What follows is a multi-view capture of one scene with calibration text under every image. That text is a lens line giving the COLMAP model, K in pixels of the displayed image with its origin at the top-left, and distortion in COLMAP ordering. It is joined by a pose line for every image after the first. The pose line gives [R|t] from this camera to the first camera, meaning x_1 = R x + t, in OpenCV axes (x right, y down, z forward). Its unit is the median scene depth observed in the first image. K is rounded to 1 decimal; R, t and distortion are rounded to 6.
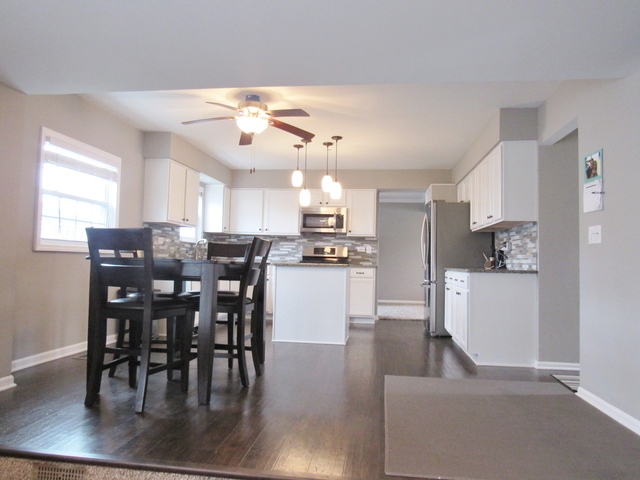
lens RADIAL K [[457.6, 0, 320.0], [0, 457.6, 240.0], [0, 0, 1]] dist [-0.031095, 0.005805]
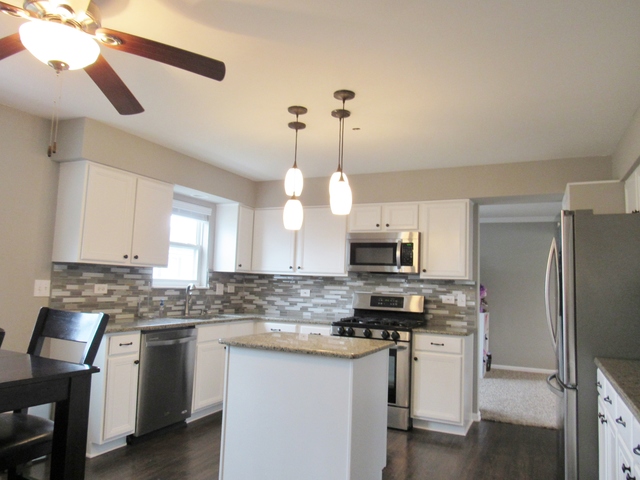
lens RADIAL K [[457.6, 0, 320.0], [0, 457.6, 240.0], [0, 0, 1]] dist [-0.031095, 0.005805]
pose [[0.950425, -0.021028, -0.310242, 0.120109], [0.002707, 0.998233, -0.059368, -0.023323], [0.310942, 0.055585, 0.948802, 0.376839]]
